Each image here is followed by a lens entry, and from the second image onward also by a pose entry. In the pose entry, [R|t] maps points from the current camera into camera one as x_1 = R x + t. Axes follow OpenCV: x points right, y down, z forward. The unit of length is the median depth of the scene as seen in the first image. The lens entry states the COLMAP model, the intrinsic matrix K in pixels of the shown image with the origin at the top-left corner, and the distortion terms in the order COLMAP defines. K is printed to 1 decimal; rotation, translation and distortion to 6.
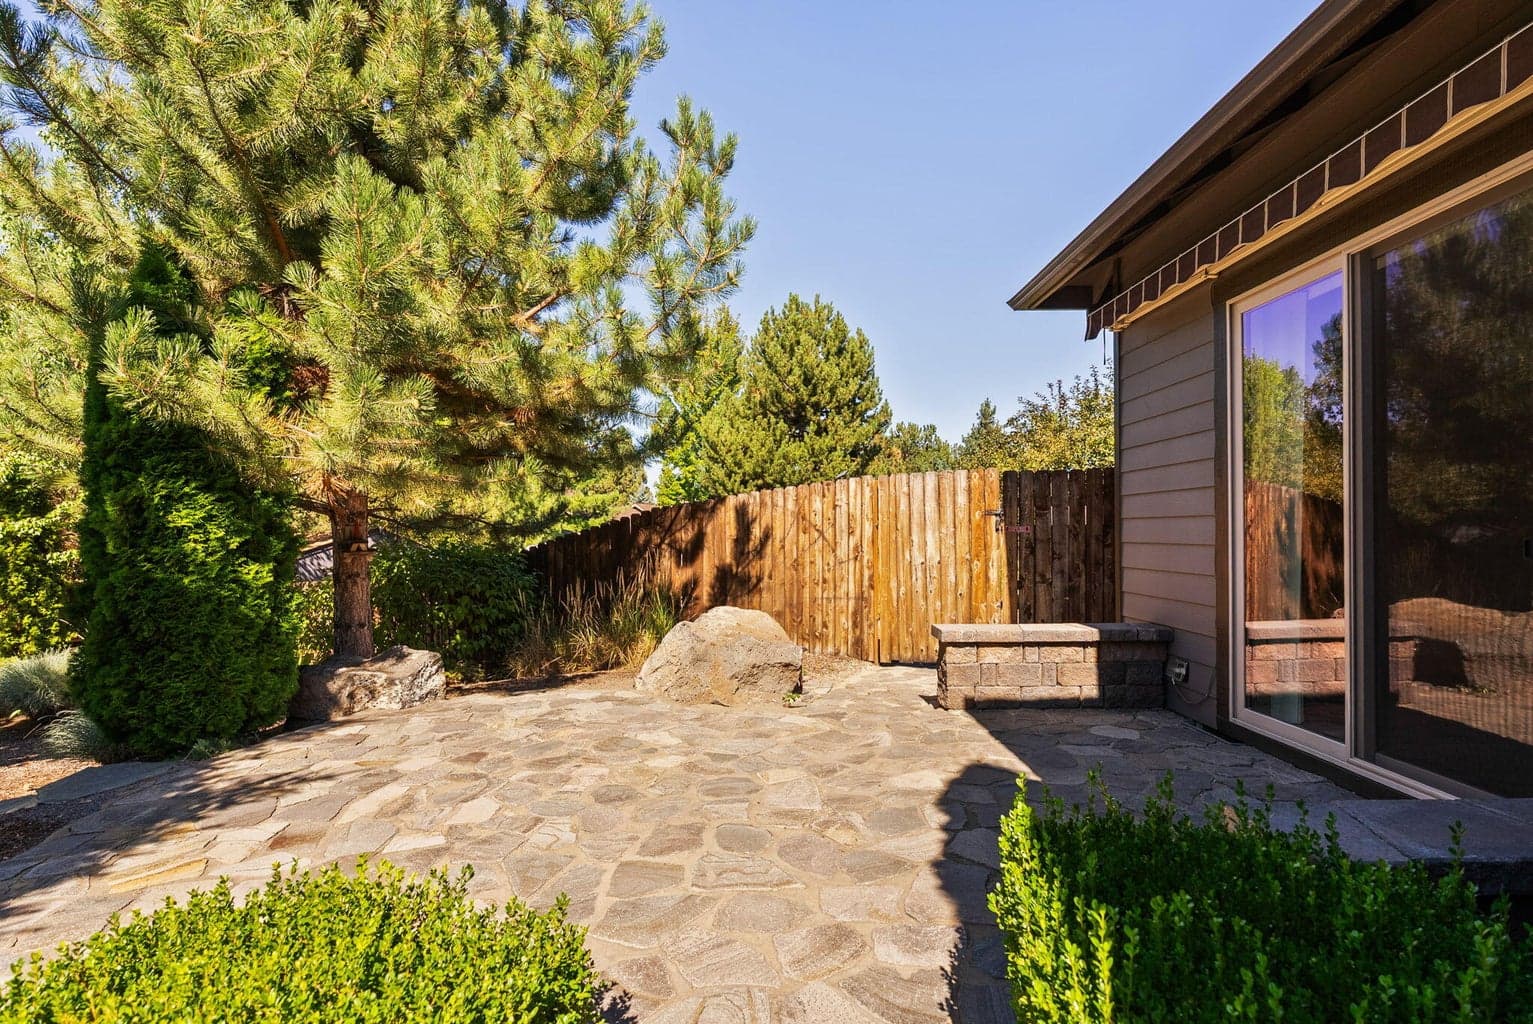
lens RADIAL K [[710.3, 0, 766.5], [0, 710.3, 522.9], [0, 0, 1]] dist [-0.004818, 0.001206]
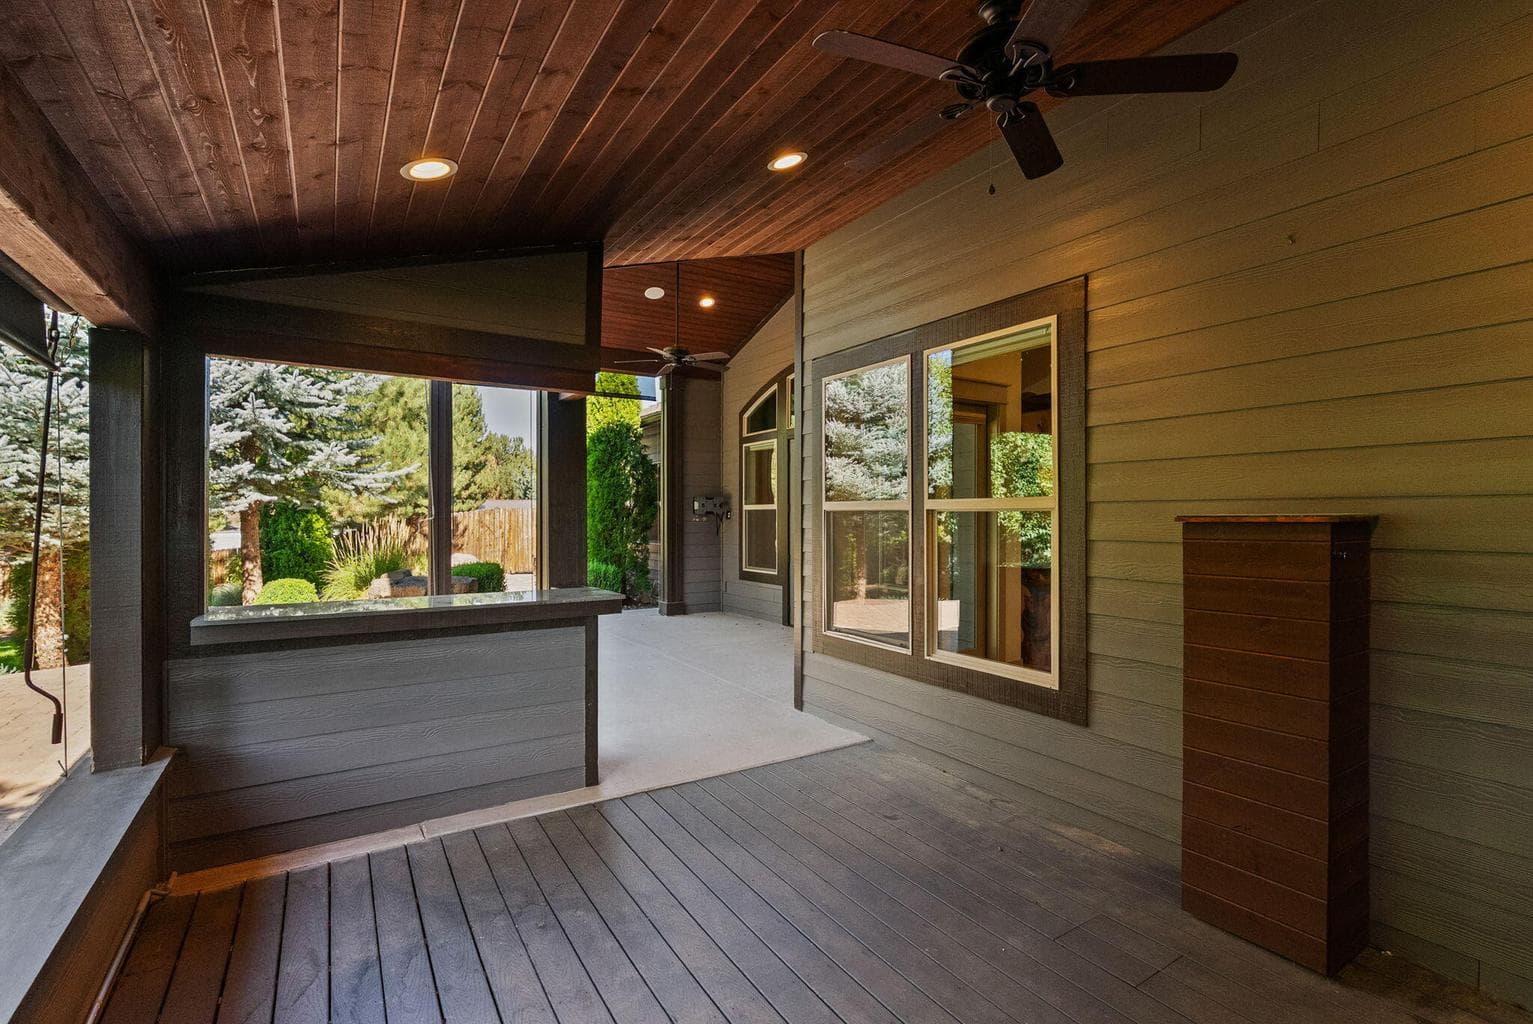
lens RADIAL K [[710.3, 0, 763.3], [0, 710.3, 515.7], [0, 0, 1]] dist [-0.004818, 0.001206]
pose [[0.843302, 0.006823, 0.537397, -0.487144], [-0.012082, 0.999907, 0.006265, -0.060237], [-0.537304, -0.011776, 0.843306, -1.830448]]
